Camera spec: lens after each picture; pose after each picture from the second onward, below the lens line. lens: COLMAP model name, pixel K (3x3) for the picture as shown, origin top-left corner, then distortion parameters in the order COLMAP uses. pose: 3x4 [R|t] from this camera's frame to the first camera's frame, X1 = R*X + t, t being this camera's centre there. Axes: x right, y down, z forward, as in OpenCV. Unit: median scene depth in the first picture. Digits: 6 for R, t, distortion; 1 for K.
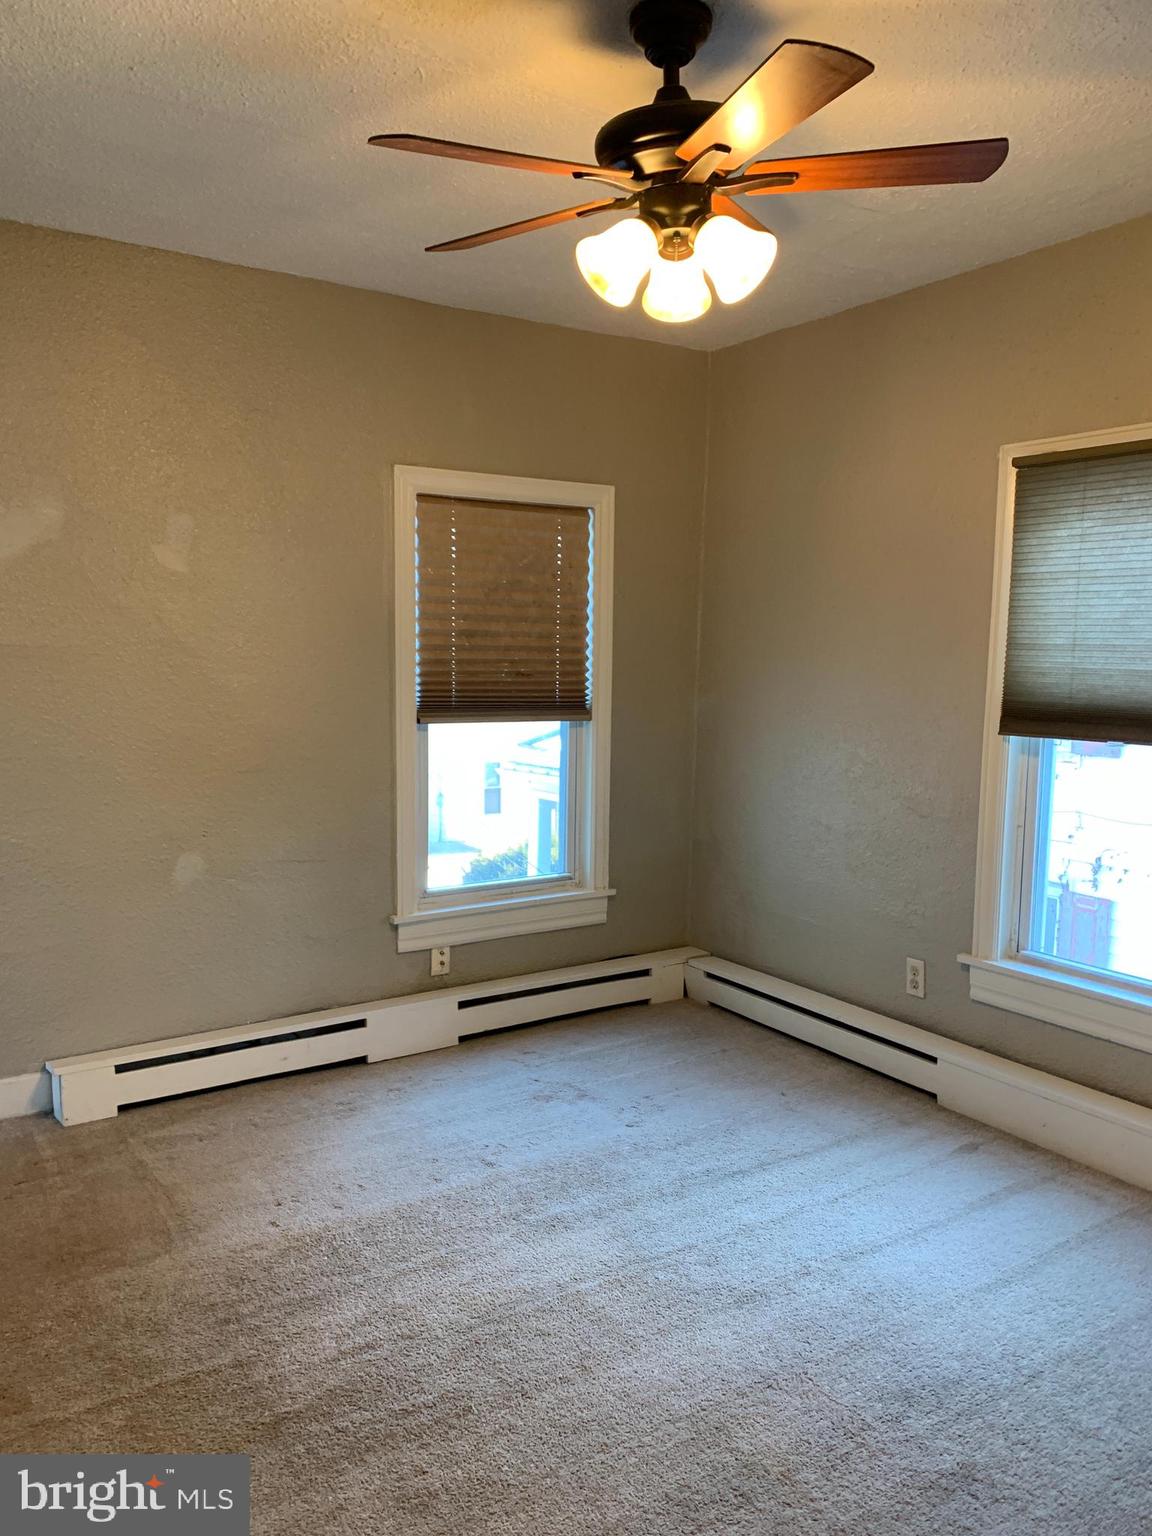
lens RADIAL K [[1191.5, 0, 577.5], [0, 1191.5, 773.4], [0, 0, 1]] dist [0.029831, -0.042067]
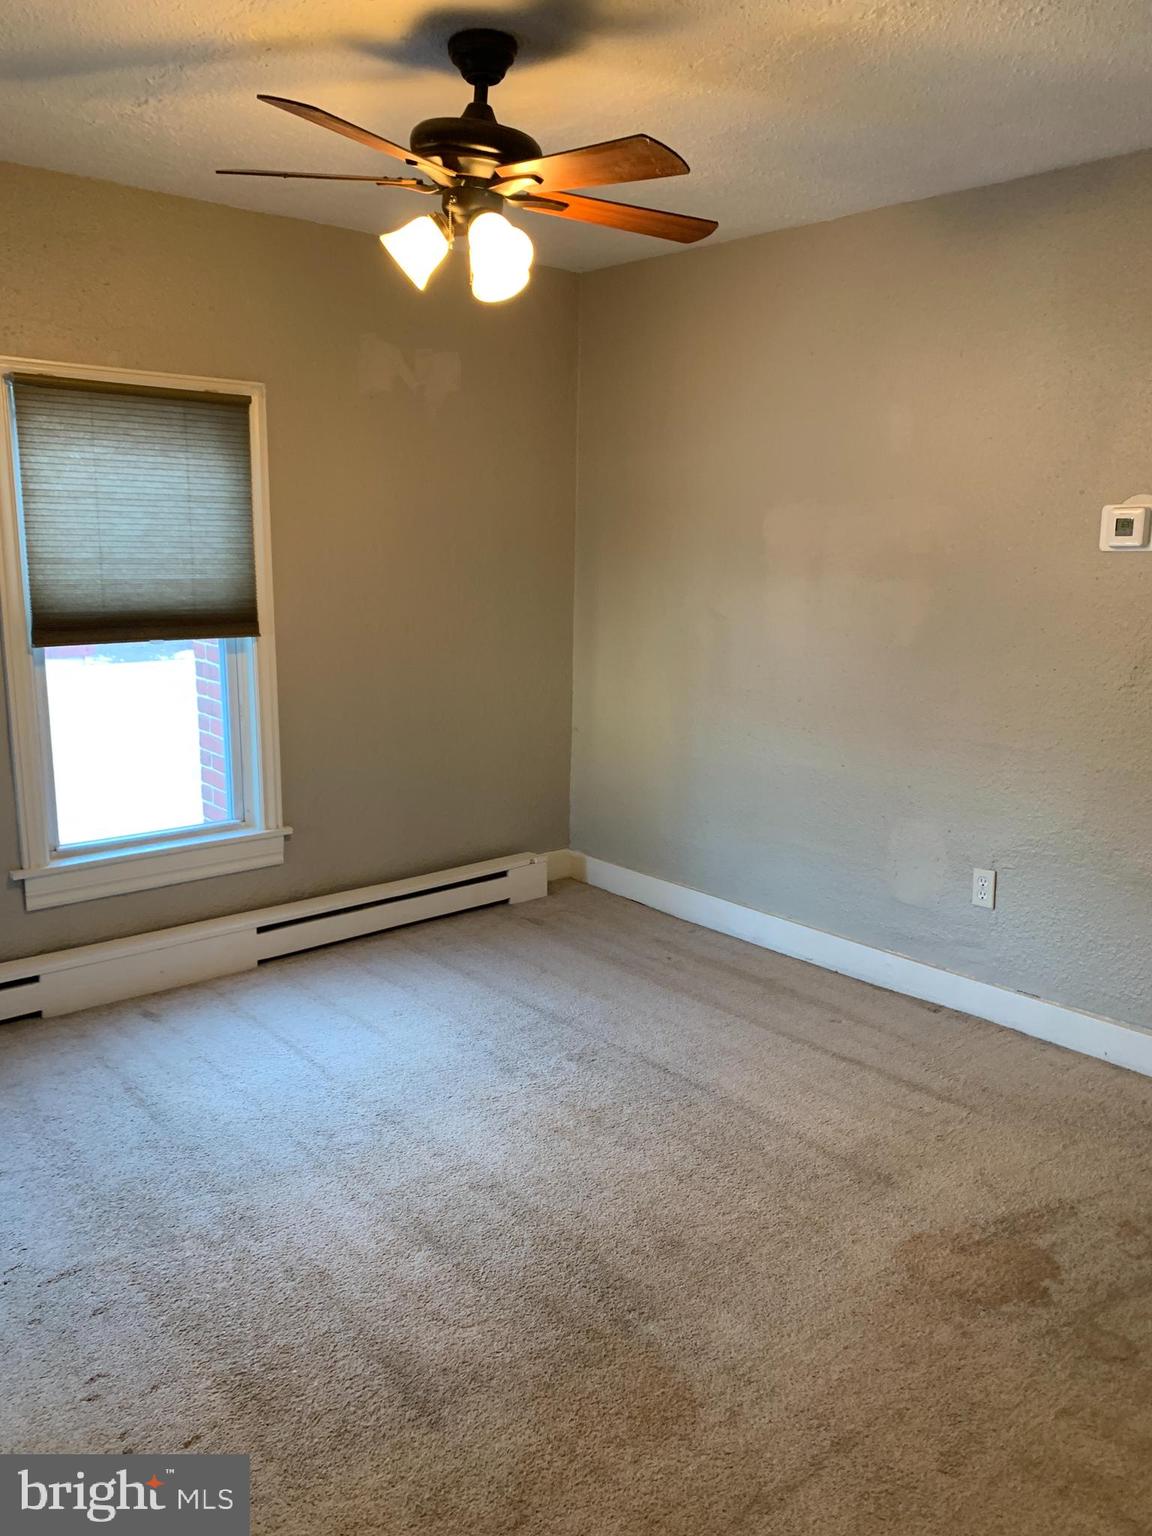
lens RADIAL K [[1191.5, 0, 581.8], [0, 1191.5, 770.1], [0, 0, 1]] dist [0.029831, -0.042067]
pose [[-0.118617, -0.194068, 0.973790, -0.779515], [0.100665, 0.973311, 0.206234, -0.101735], [-0.987824, 0.122490, -0.095915, 0.695114]]
